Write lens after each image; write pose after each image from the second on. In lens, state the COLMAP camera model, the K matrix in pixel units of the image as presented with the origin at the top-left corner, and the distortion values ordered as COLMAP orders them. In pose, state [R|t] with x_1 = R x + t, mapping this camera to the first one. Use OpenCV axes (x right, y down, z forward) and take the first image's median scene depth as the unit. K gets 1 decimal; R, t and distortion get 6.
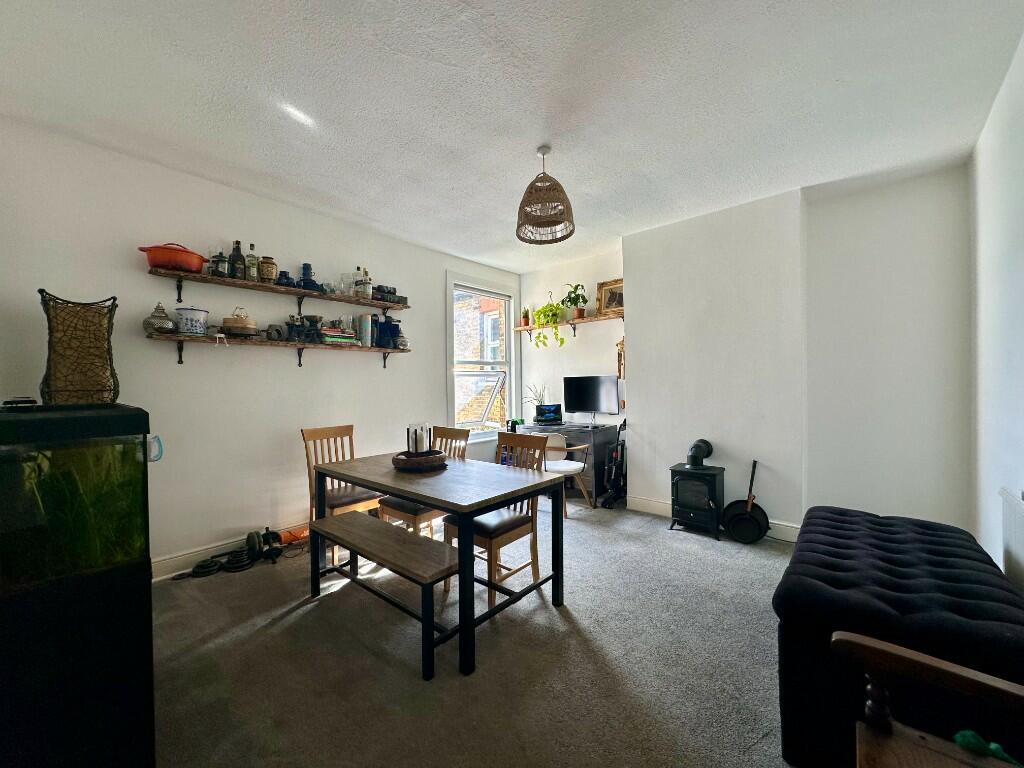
lens RADIAL K [[413.2, 0, 512.0], [0, 413.2, 384.0], [0, 0, 1]] dist [0.000520, -0.000040]
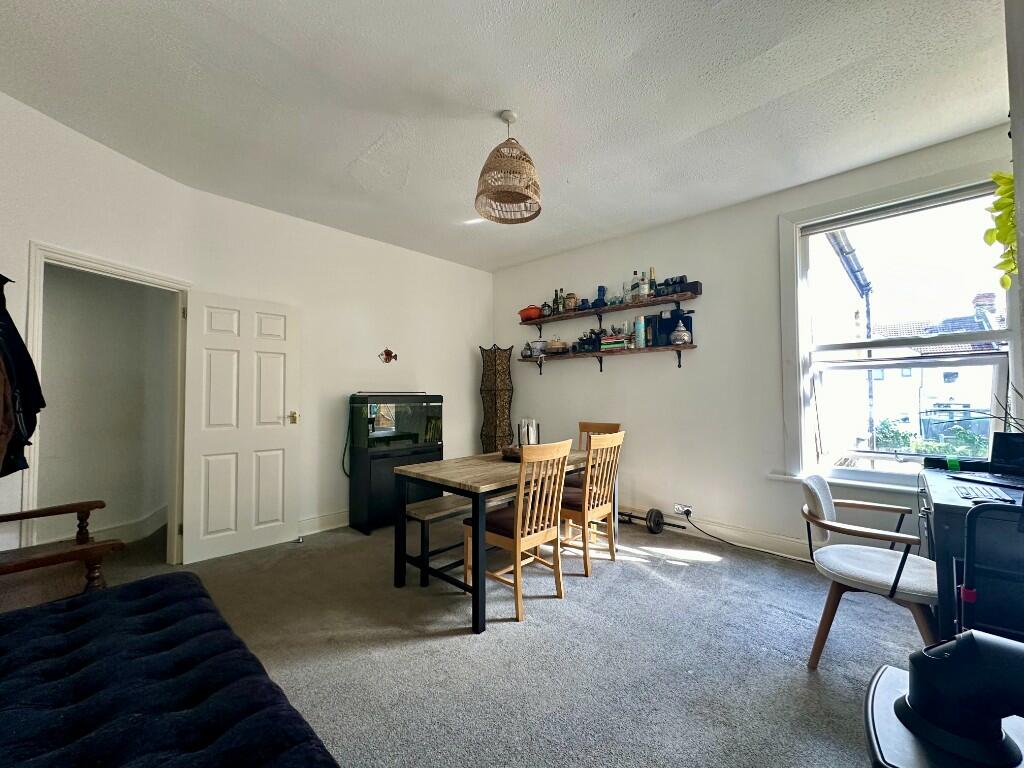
lens RADIAL K [[413.2, 0, 512.0], [0, 413.2, 384.0], [0, 0, 1]] dist [0.000520, -0.000040]
pose [[-0.051582, -0.012101, -0.998595, 0.728876], [0.005506, 0.999908, -0.012401, 0.008120], [0.998654, -0.006138, -0.051510, 0.815593]]
